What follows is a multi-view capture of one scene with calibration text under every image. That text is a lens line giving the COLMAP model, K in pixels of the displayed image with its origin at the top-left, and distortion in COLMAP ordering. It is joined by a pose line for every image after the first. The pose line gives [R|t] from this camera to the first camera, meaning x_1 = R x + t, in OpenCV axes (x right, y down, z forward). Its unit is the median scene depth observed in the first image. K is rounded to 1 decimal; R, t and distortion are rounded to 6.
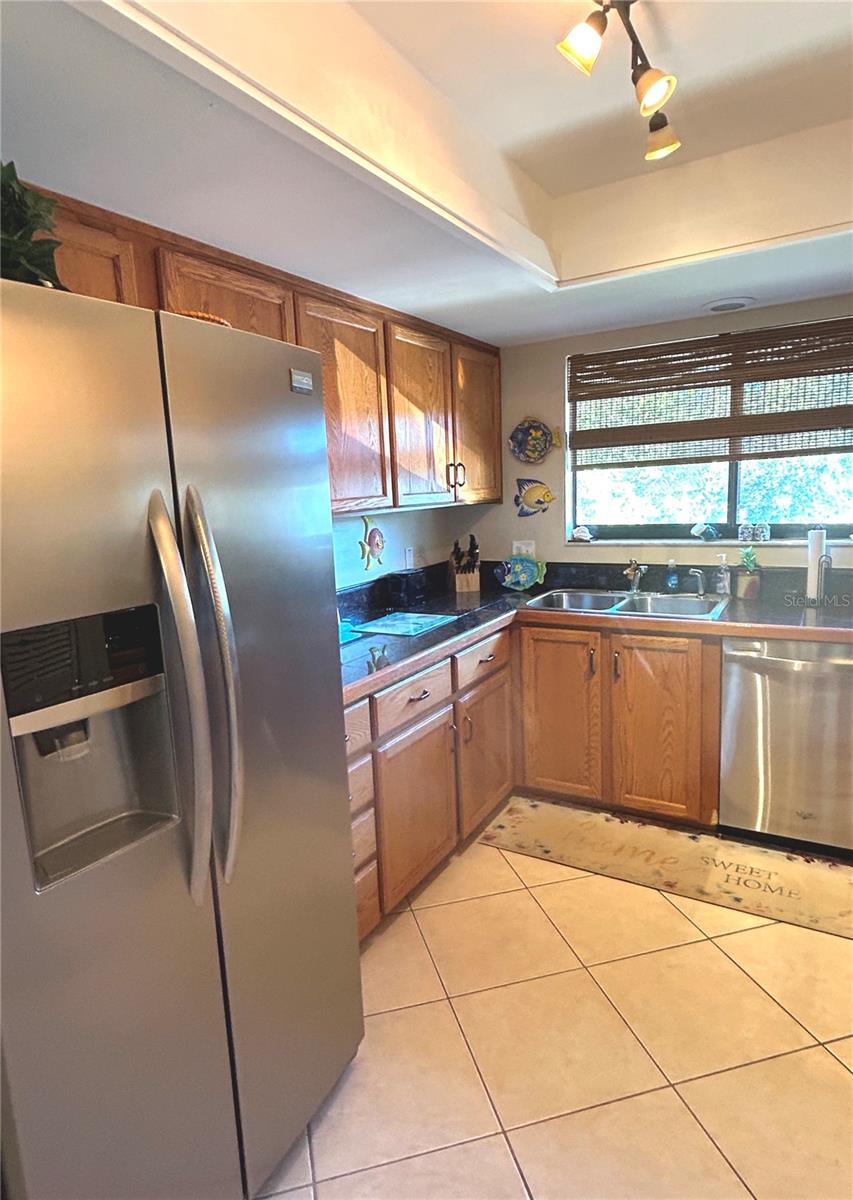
lens RADIAL K [[684.6, 0, 402.3], [0, 684.6, 603.7], [0, 0, 1]] dist [-0.005979, -0.000277]
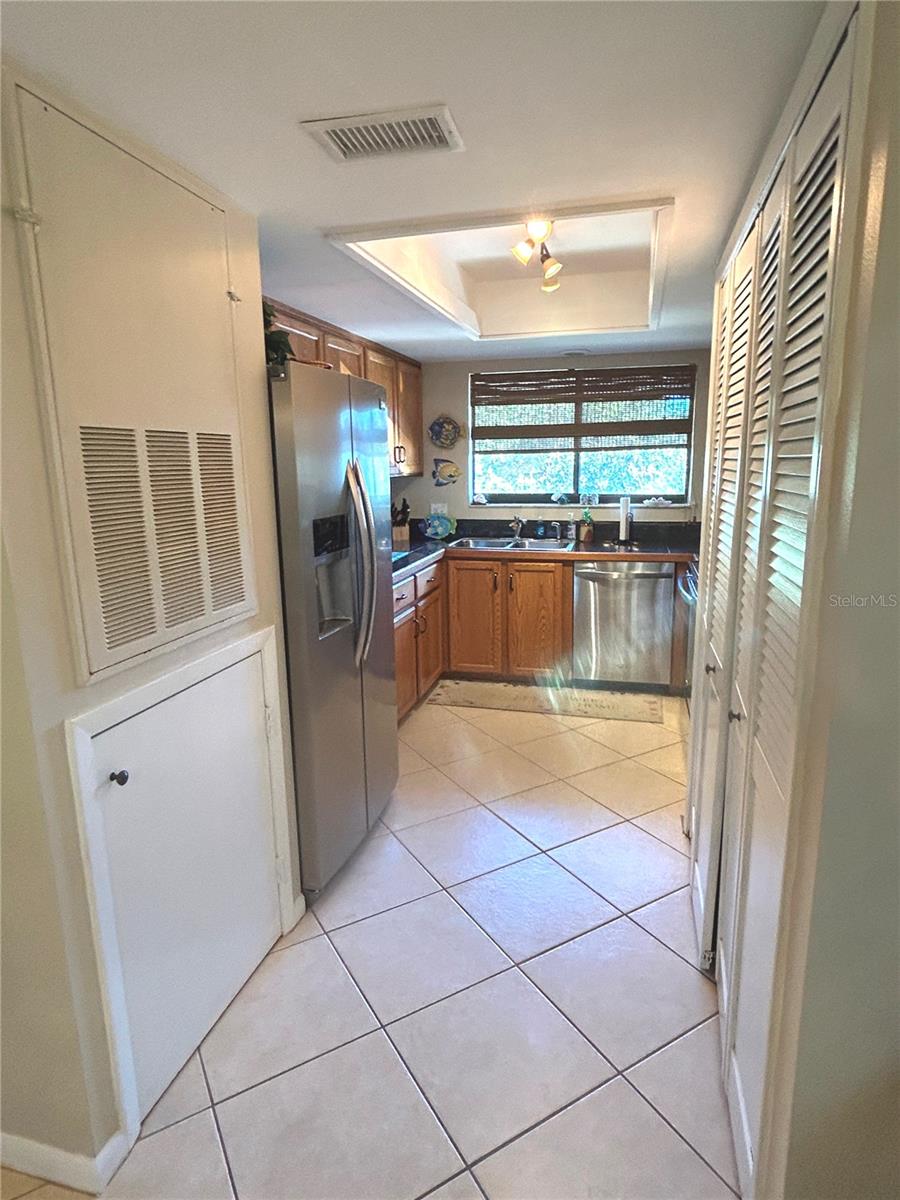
lens RADIAL K [[686.0, 0, 453.6], [0, 686.0, 605.4], [0, 0, 1]] dist [-0.006074, 0.000002]
pose [[0.955742, -0.026980, 0.292967, -0.257666], [0.017361, 0.999223, 0.035385, 0.081423], [-0.293694, -0.028732, 0.955468, -0.429433]]
